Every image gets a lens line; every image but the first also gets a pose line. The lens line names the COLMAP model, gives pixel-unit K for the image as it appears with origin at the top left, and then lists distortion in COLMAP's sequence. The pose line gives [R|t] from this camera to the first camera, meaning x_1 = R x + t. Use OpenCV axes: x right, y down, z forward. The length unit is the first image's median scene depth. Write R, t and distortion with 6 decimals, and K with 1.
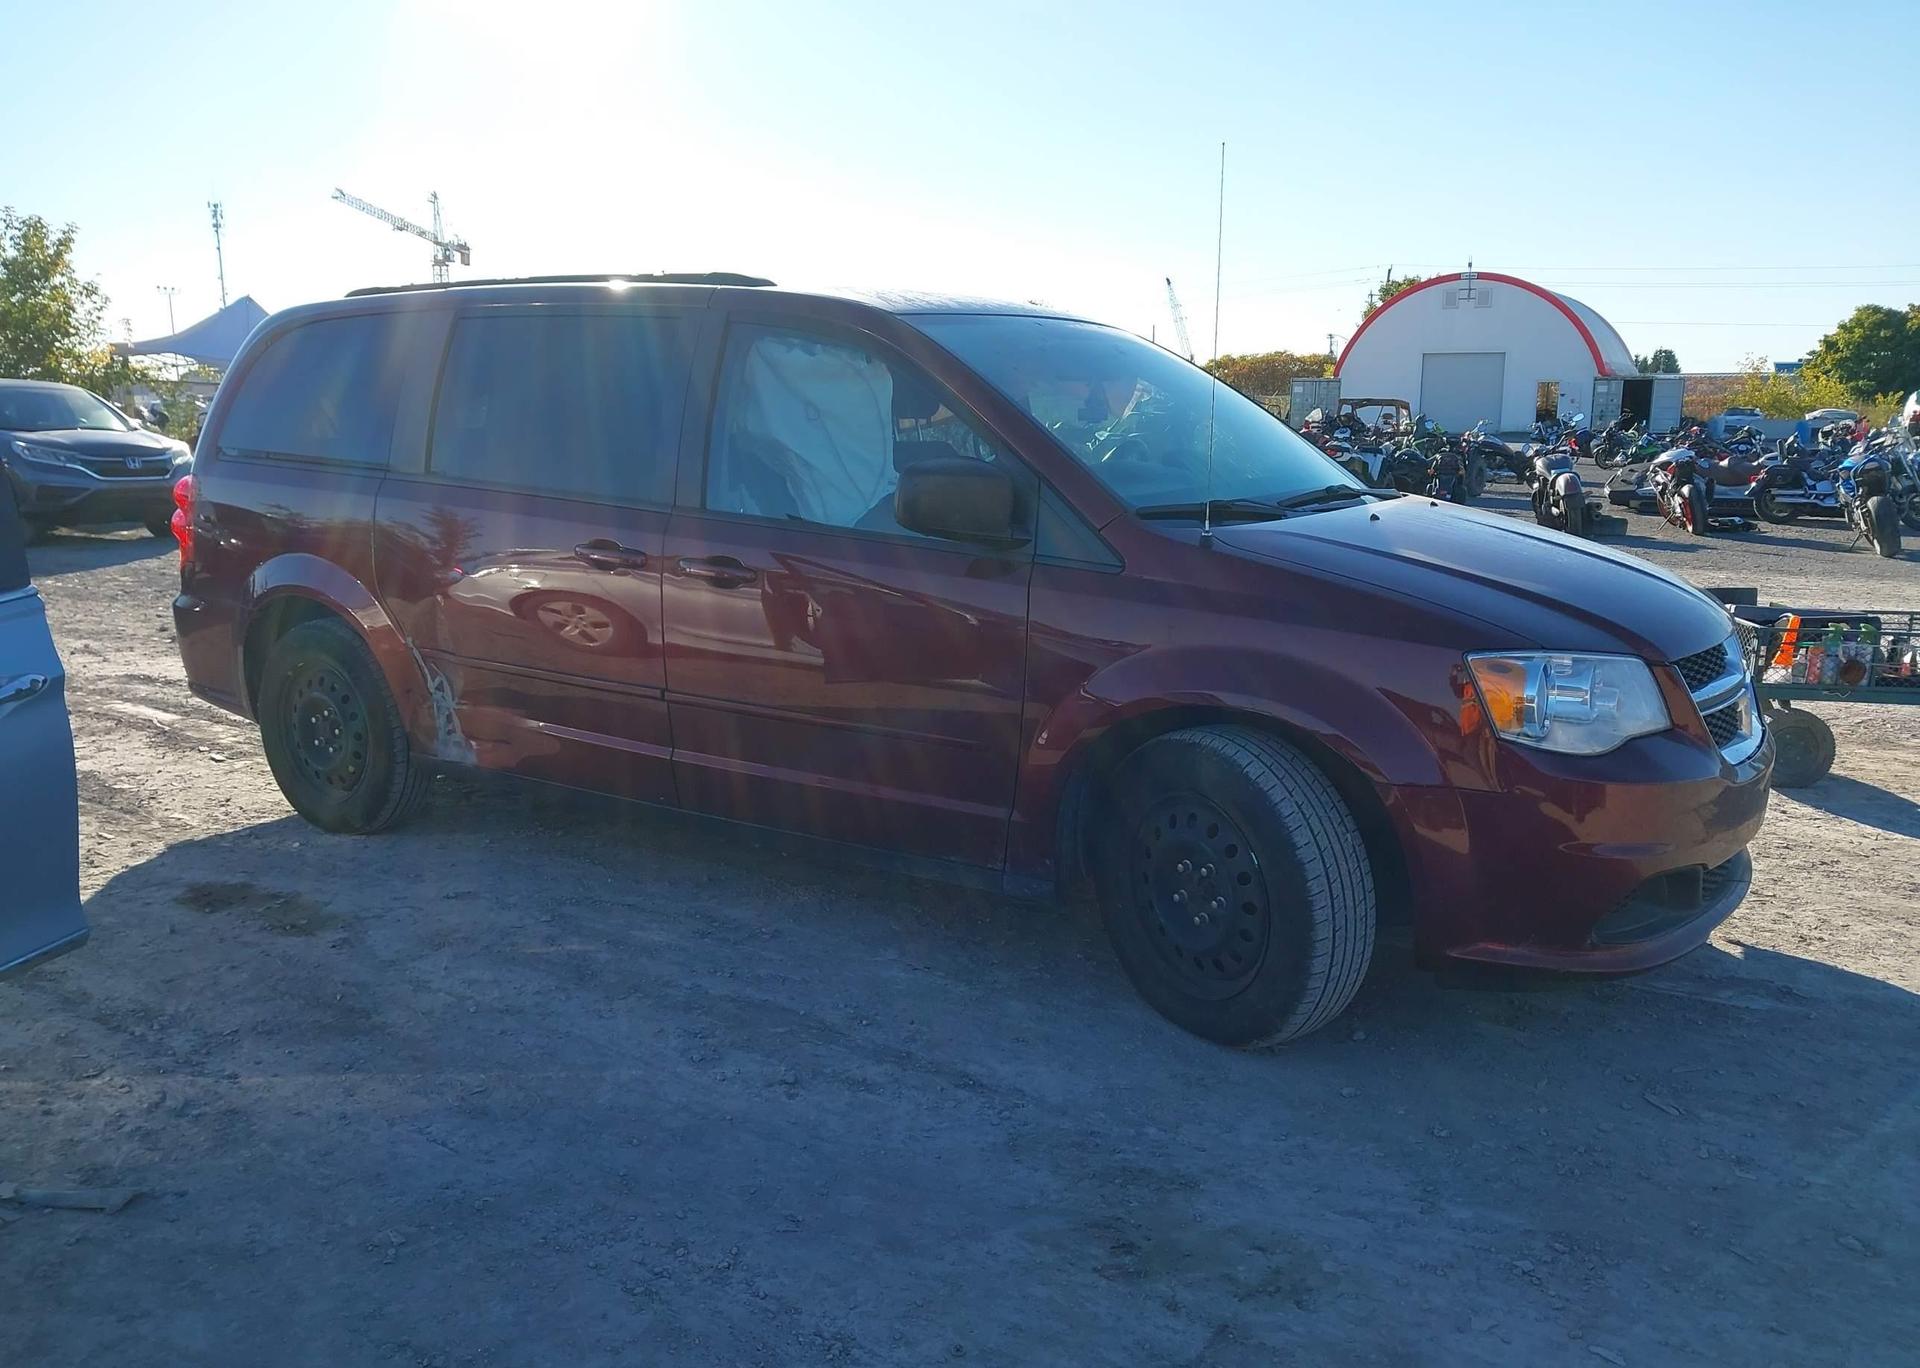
lens RADIAL K [[1480.8, 0, 949.4], [0, 1480.8, 693.0], [0, 0, 1]] dist [0.024496, -0.005167]
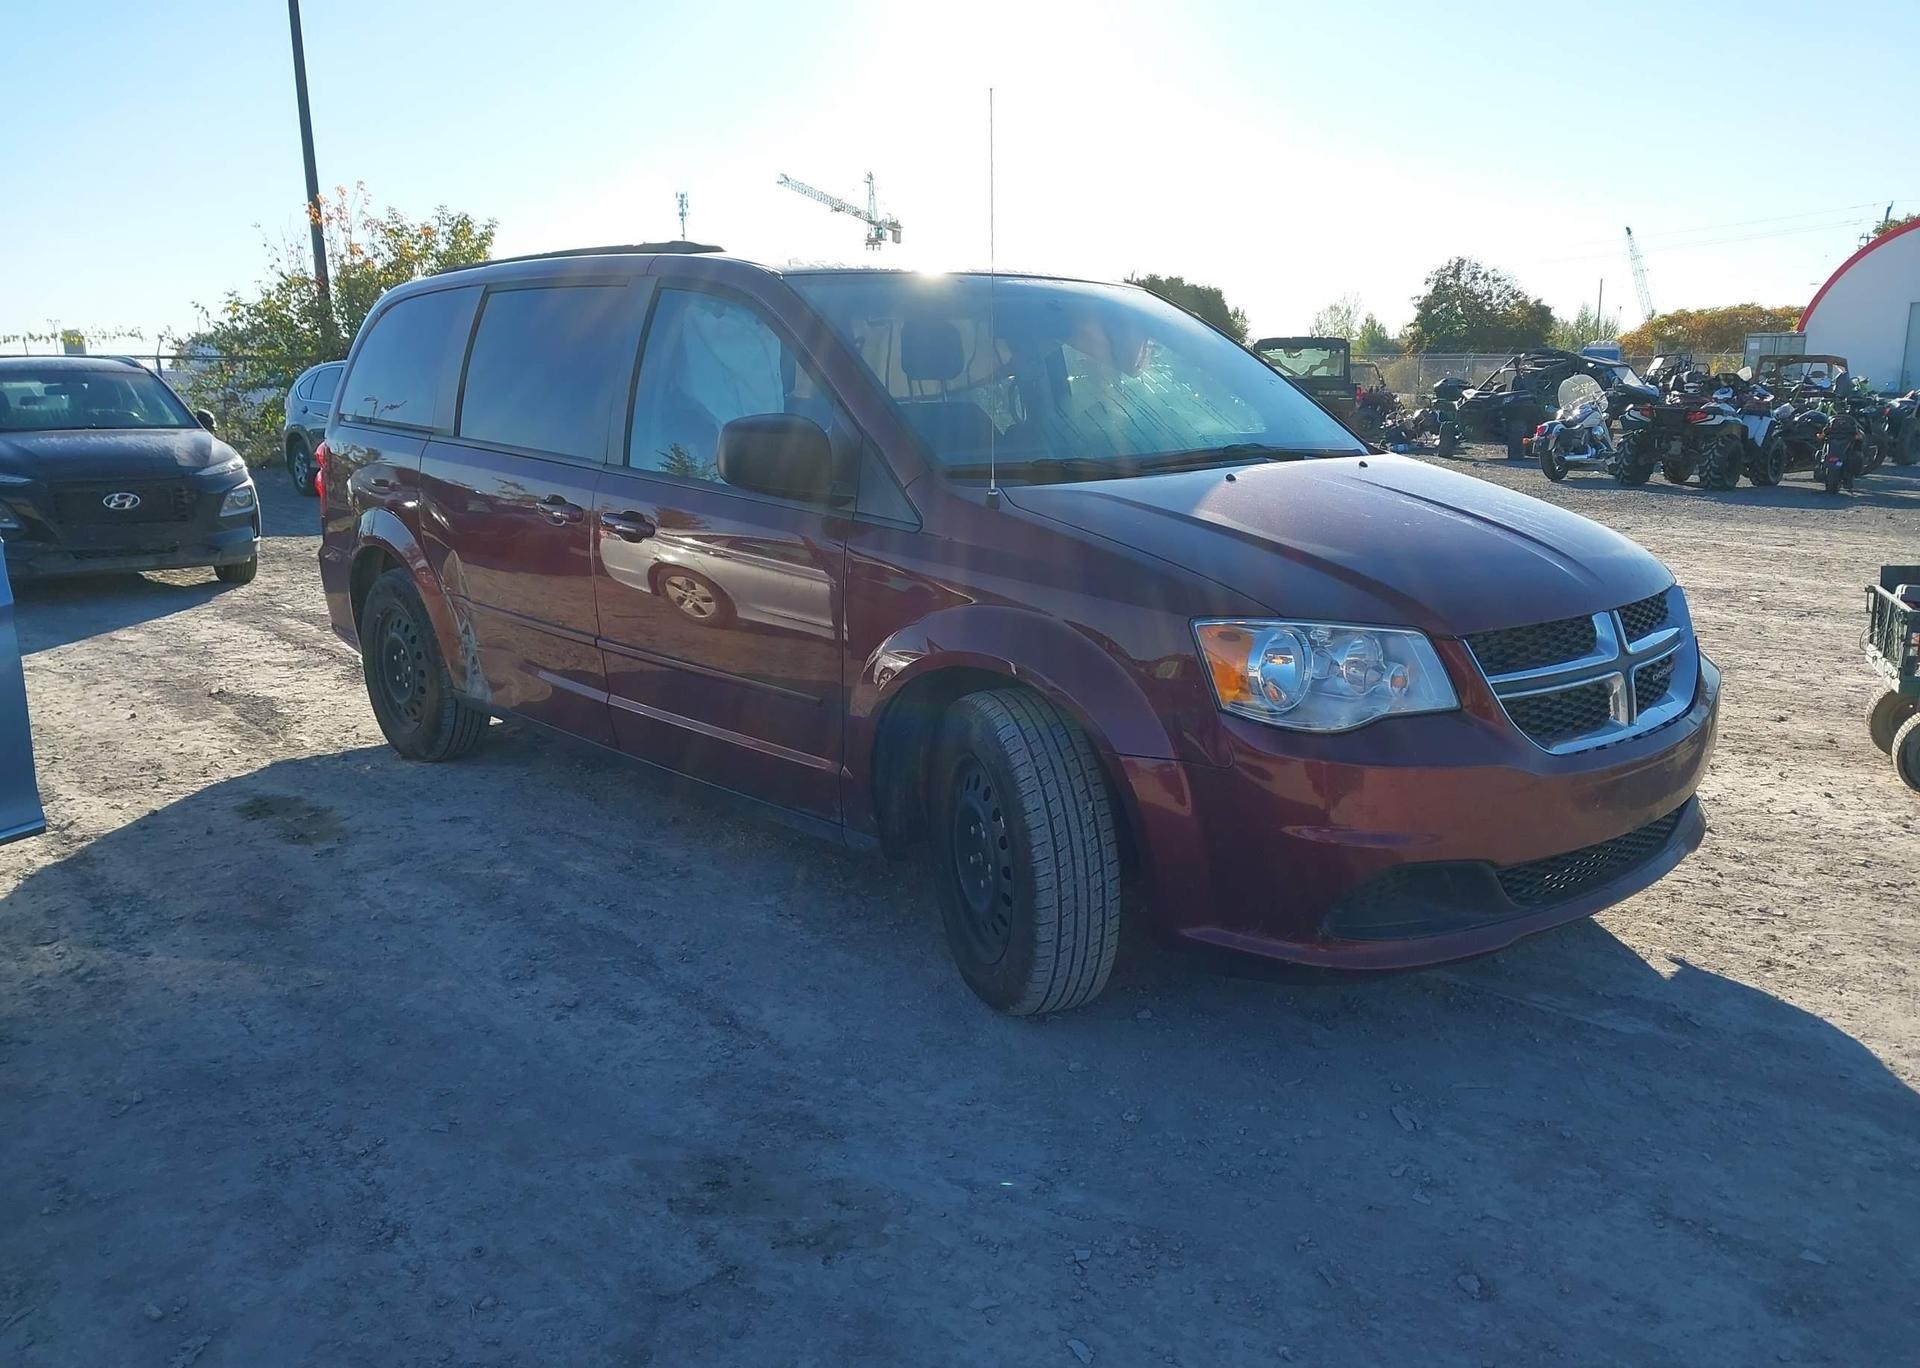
lens RADIAL K [[1492.1, 0, 960.0], [0, 1492.1, 684.0], [0, 0, 1]] dist [0.025615, -0.011815]
pose [[0.965802, 0.040494, -0.256101, 0.296506], [-0.037109, 0.999148, 0.018035, 0.002228], [0.256613, -0.007915, 0.966482, 0.026057]]
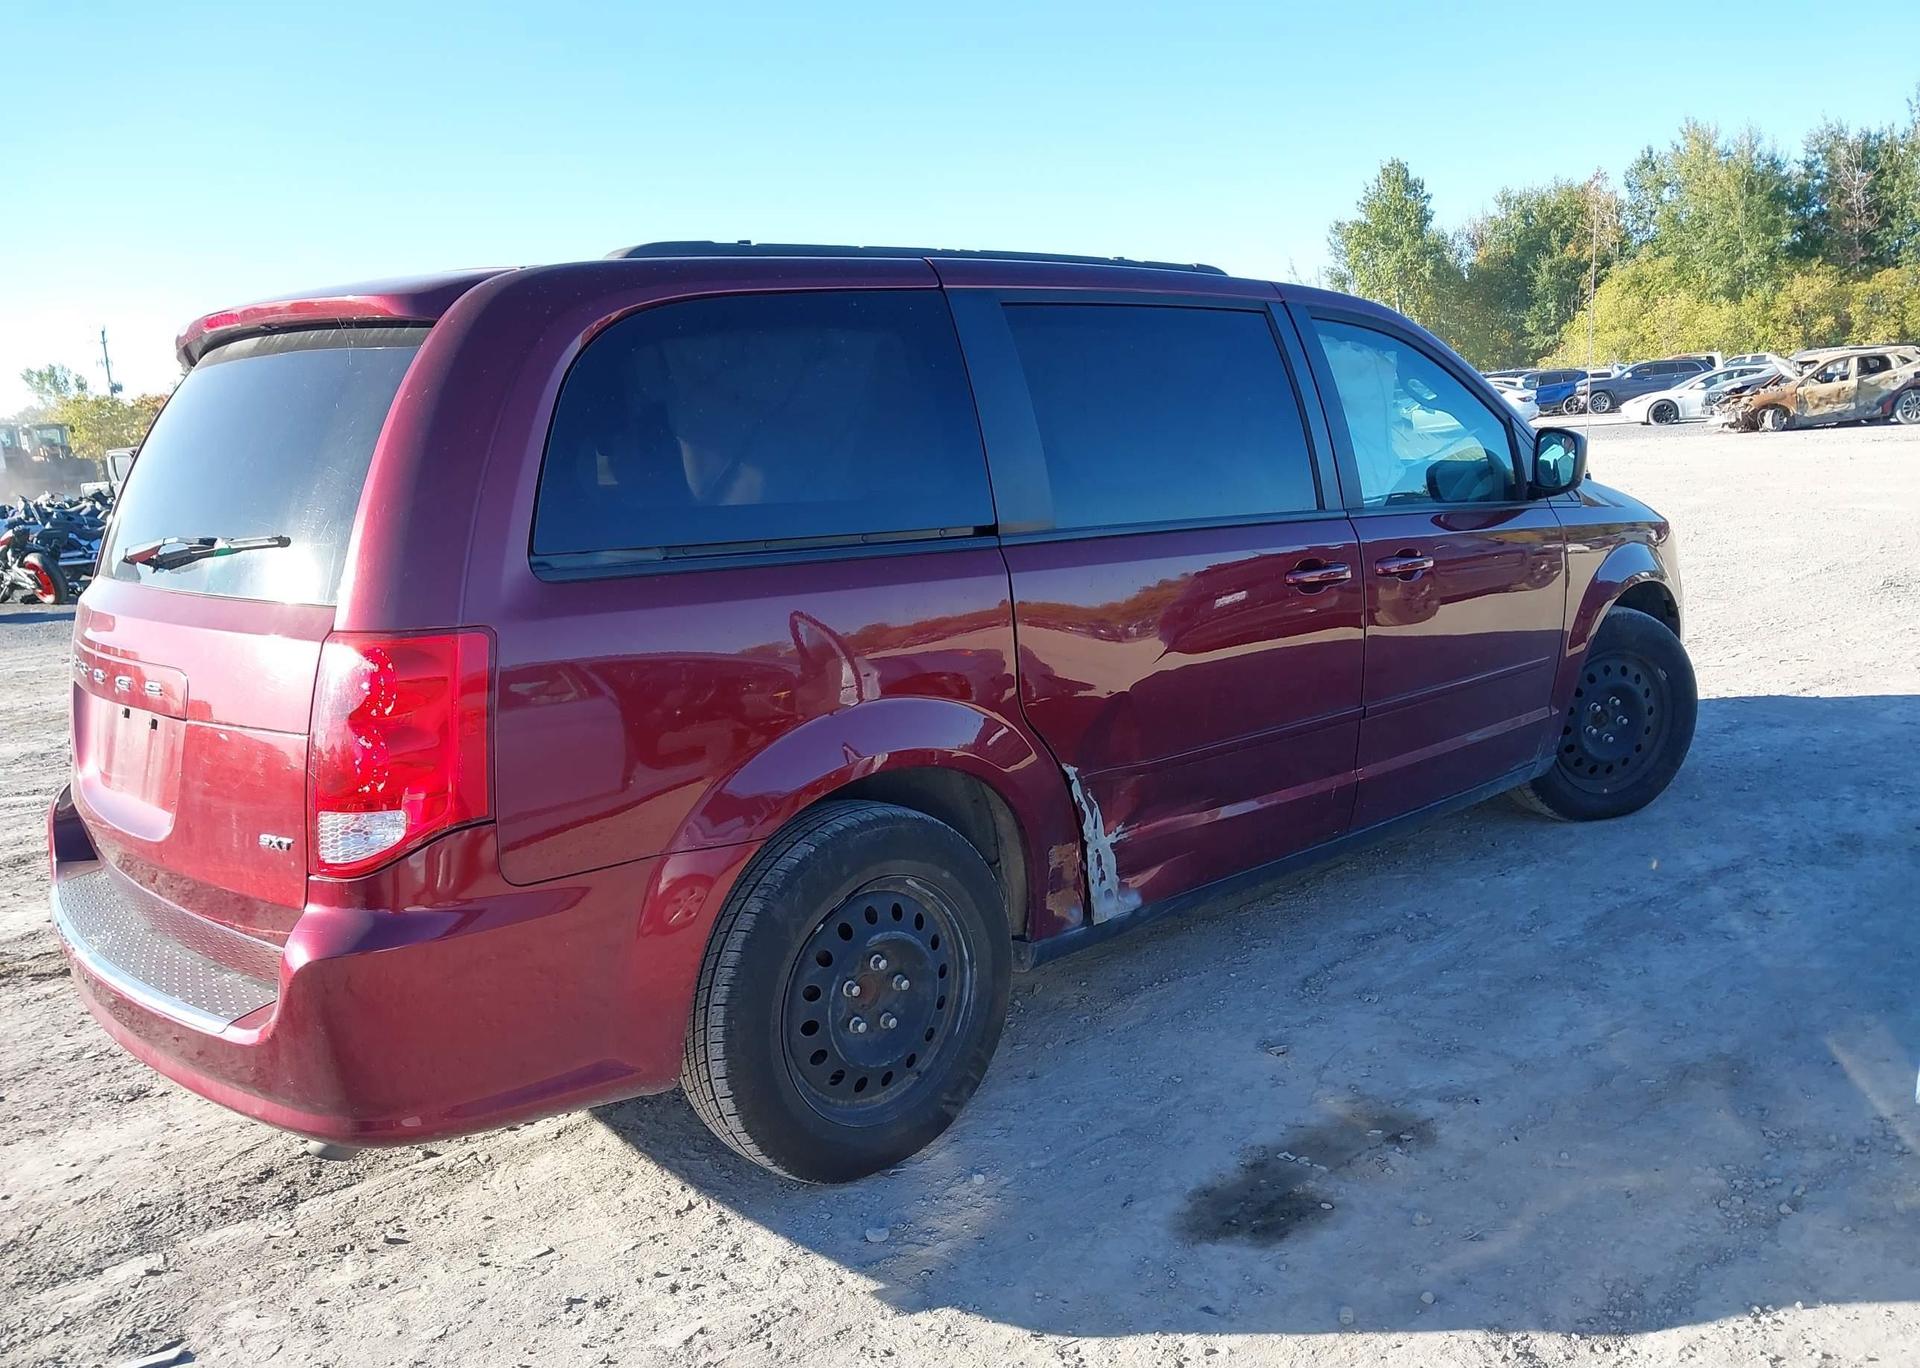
lens RADIAL K [[1472.9, 0, 917.5], [0, 1472.9, 681.7], [0, 0, 1]] dist [0.023833, -0.032410]
pose [[0.296635, -0.186108, 0.936681, -1.028885], [0.235906, 0.964711, 0.116969, -0.174076], [-0.925395, 0.186271, 0.330071, 0.841656]]
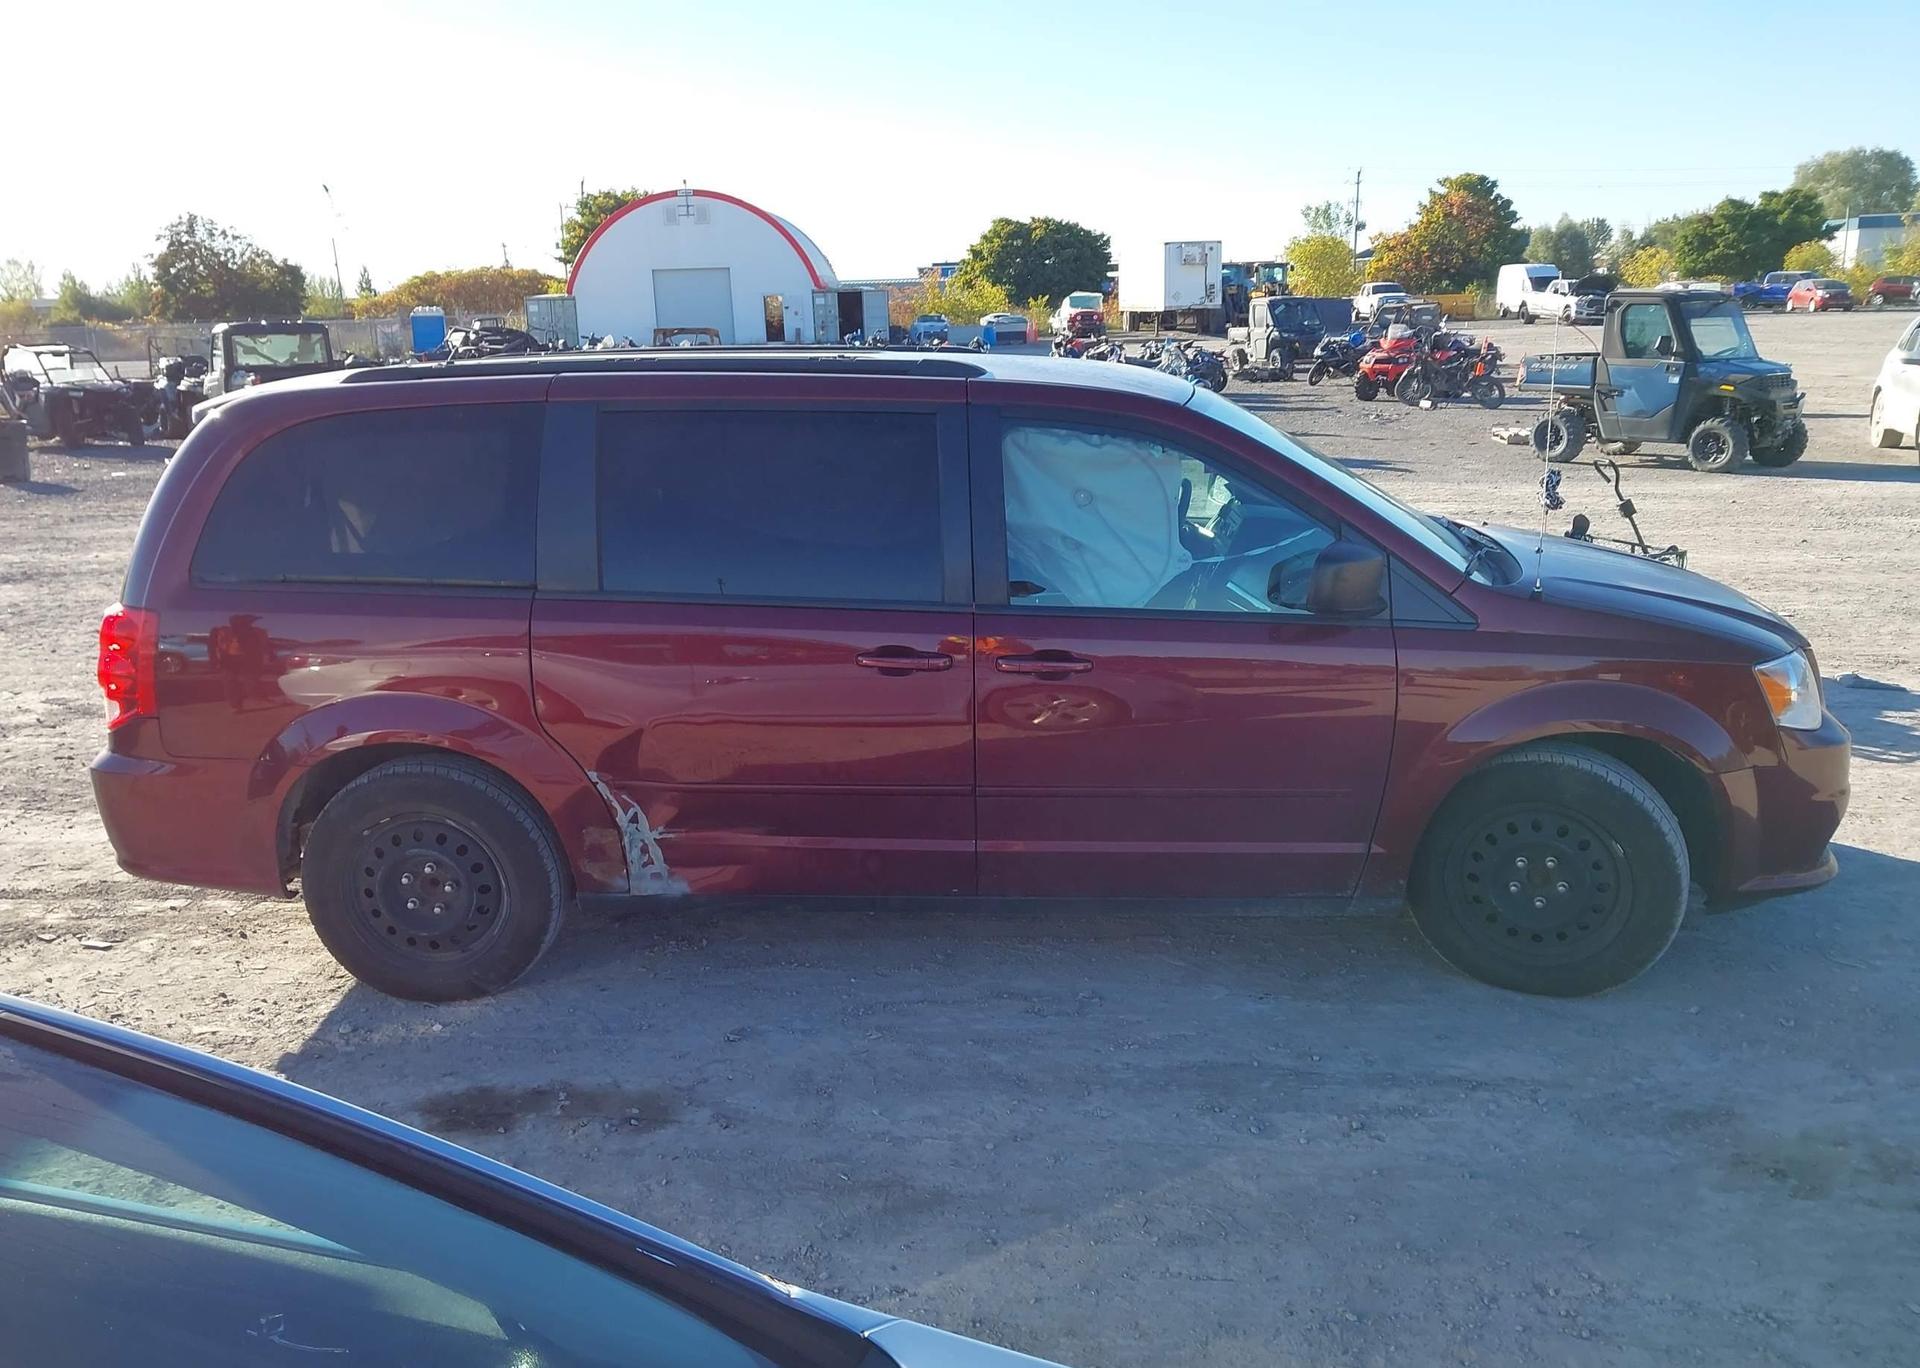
lens RADIAL K [[1488.5, 0, 934.0], [0, 1488.5, 683.9], [0, 0, 1]] dist [0.032573, -0.000763]
pose [[0.879110, -0.147490, 0.453224, -0.589857], [0.125987, 0.989002, 0.077470, -0.135123], [-0.459665, -0.011005, 0.888024, 0.104227]]
